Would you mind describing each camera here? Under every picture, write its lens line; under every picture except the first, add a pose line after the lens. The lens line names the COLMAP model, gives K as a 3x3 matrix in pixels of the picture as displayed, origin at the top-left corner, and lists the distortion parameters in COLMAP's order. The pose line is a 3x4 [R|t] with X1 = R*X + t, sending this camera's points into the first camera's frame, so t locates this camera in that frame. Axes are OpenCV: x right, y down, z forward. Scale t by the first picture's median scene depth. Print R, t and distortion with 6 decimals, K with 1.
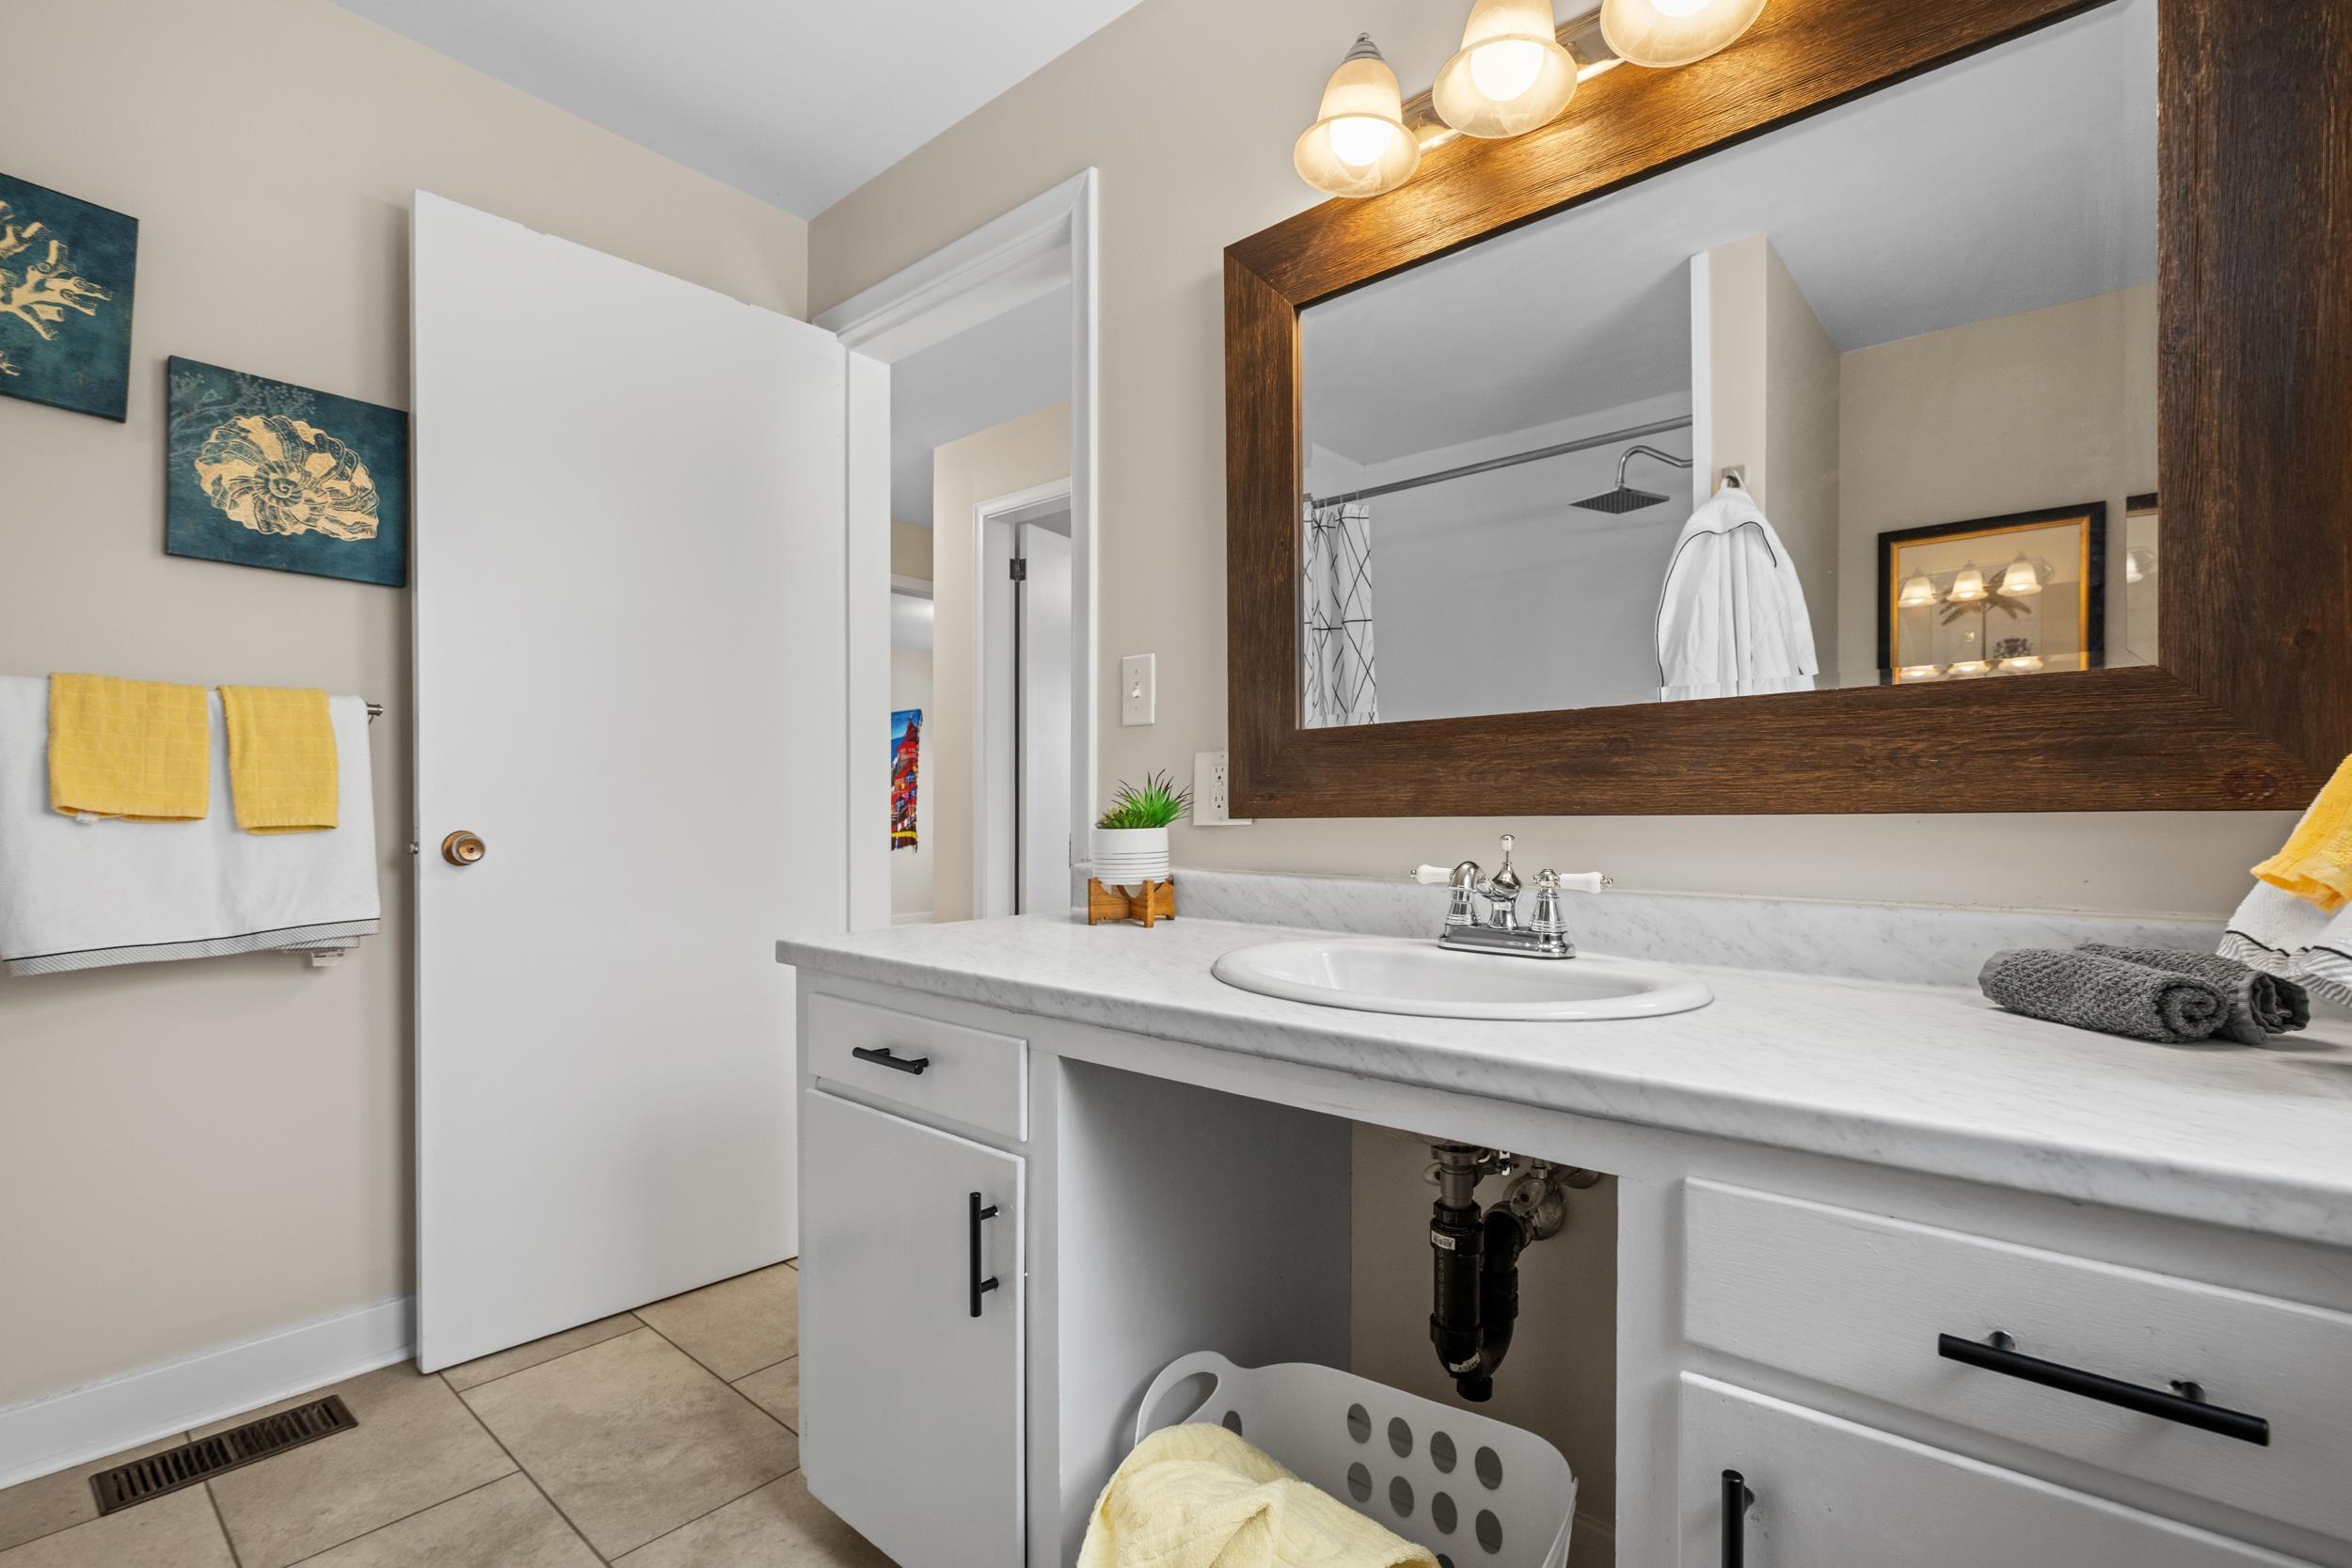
lens RADIAL K [[1061.9, 0, 1157.5], [0, 1061.9, 817.6], [0, 0, 1]] dist [0.003124, -0.002255]
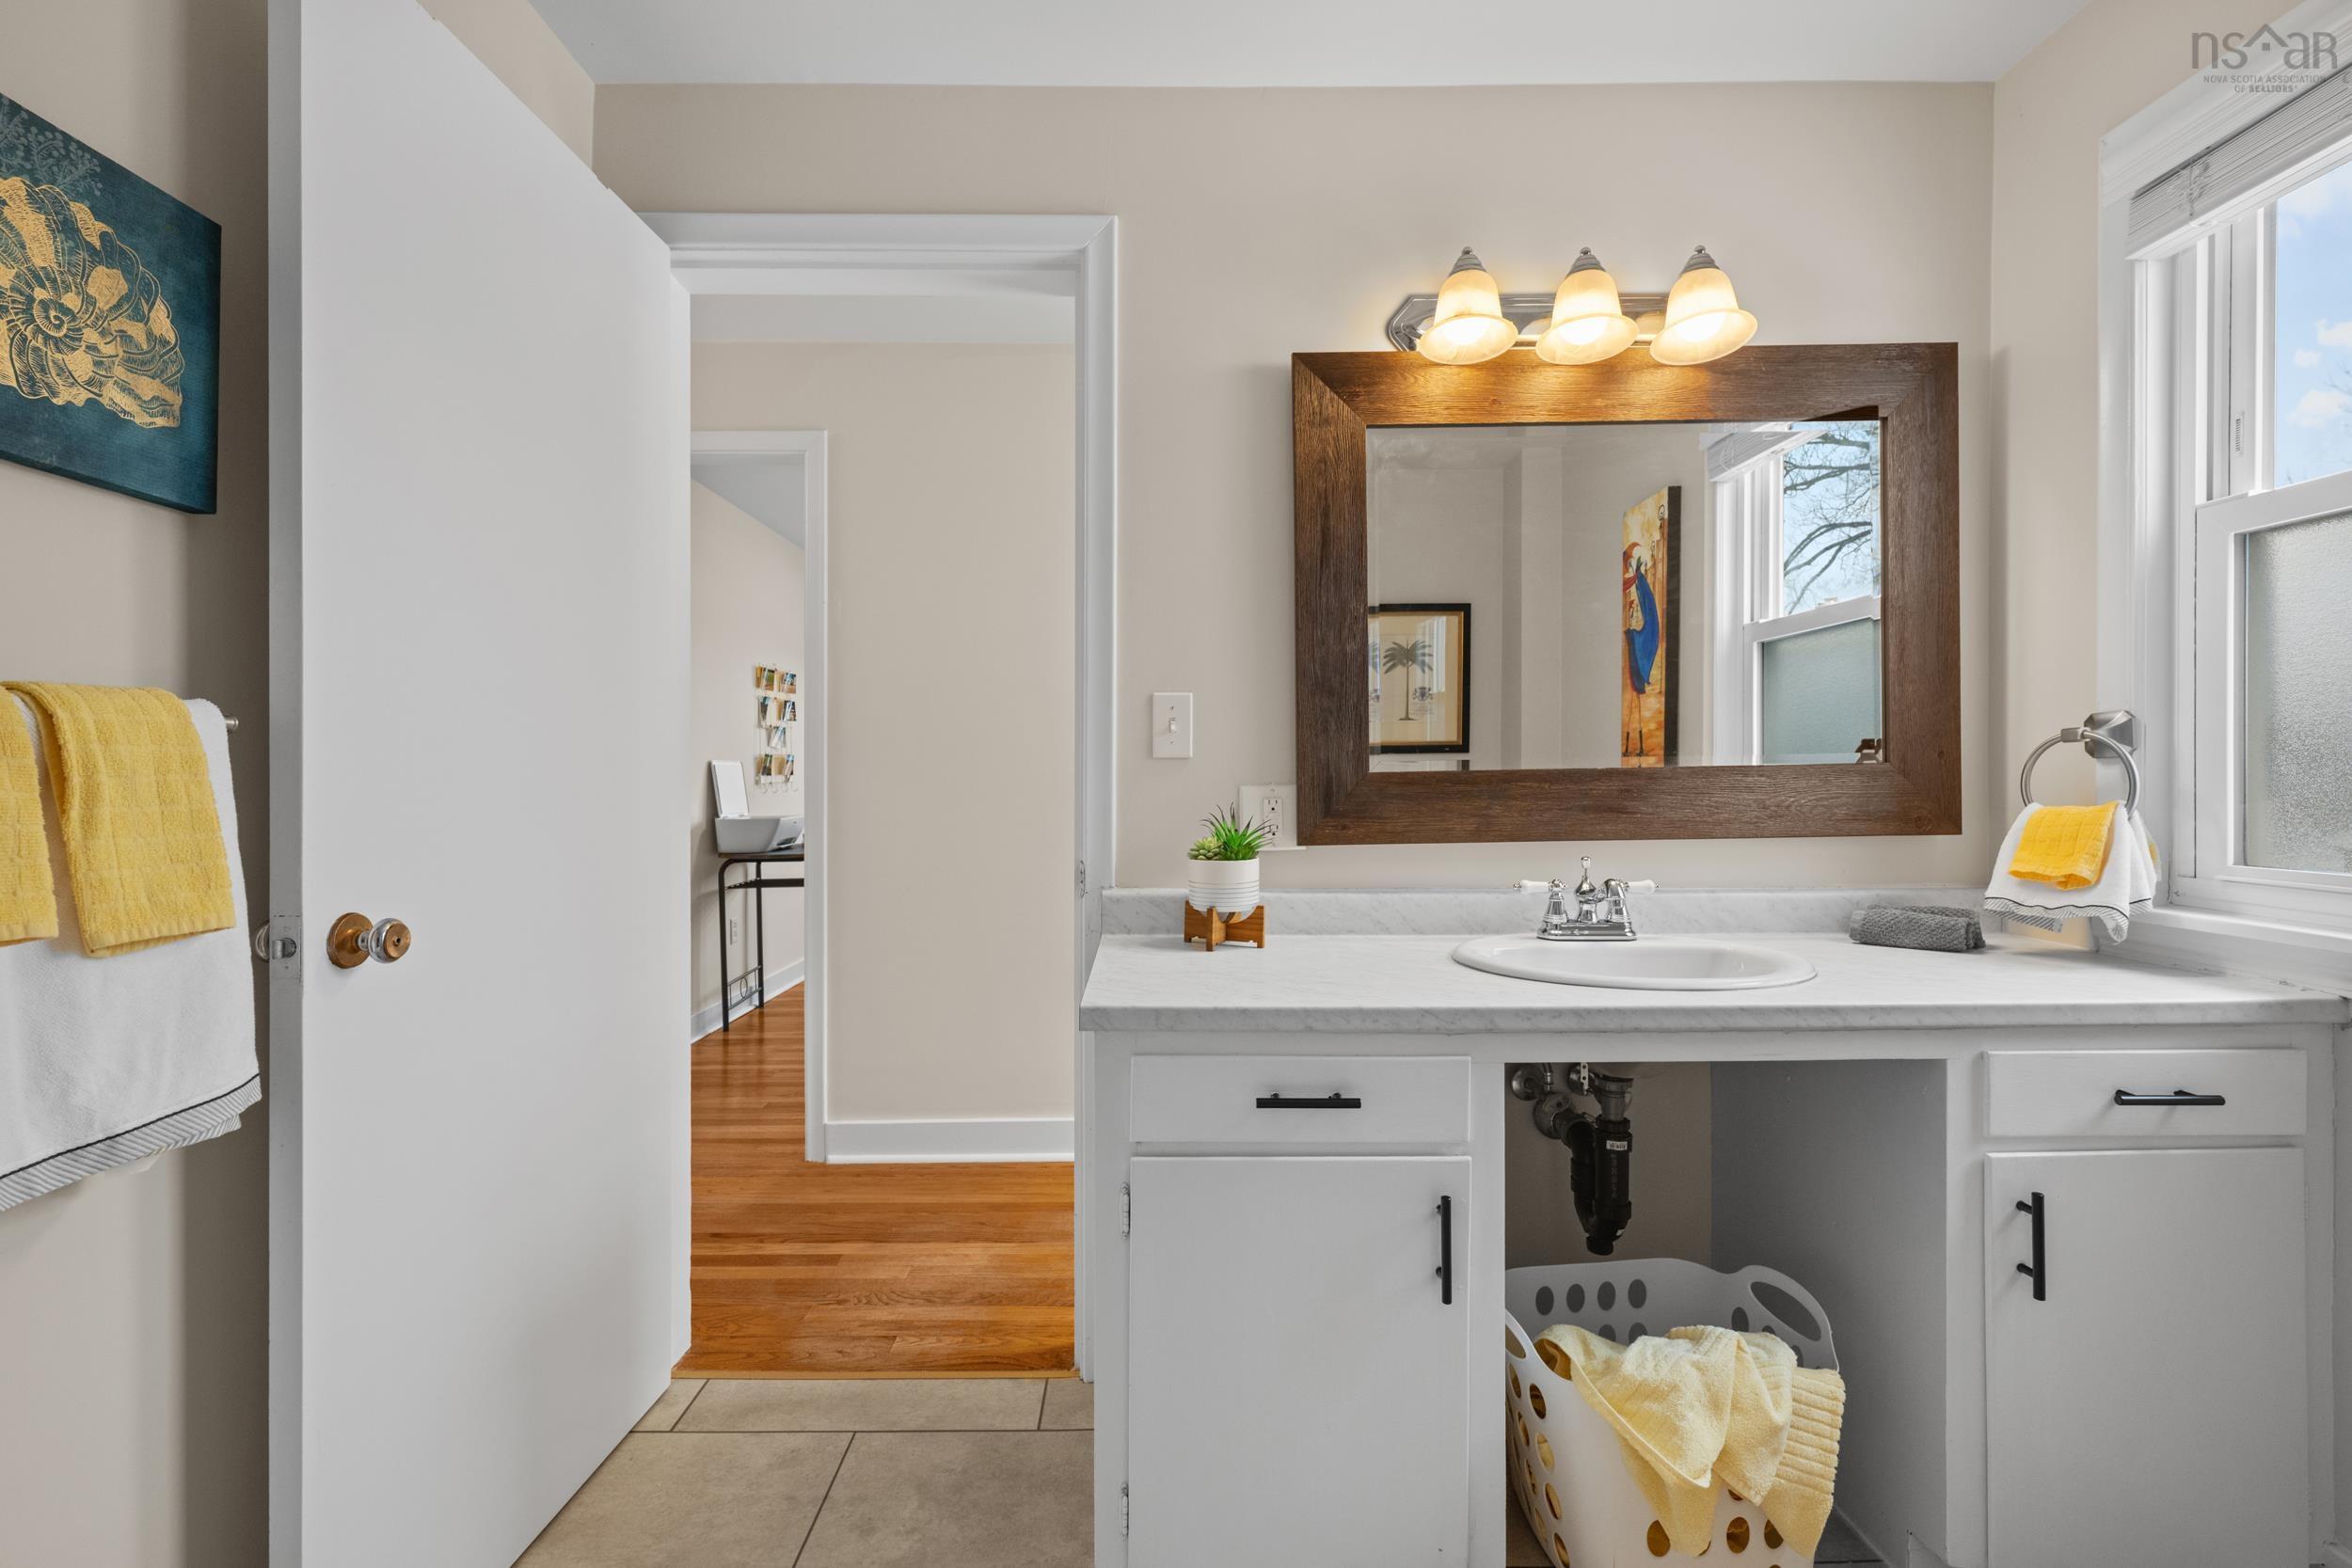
lens RADIAL K [[1061.9, 0, 1166.3], [0, 1061.9, 776.7], [0, 0, 1]] dist [0.003124, -0.002255]
pose [[0.751530, -0.003772, 0.659688, -0.799951], [0.010244, 0.999930, -0.005953, -0.068427], [-0.659619, 0.011232, 0.751516, 0.225467]]
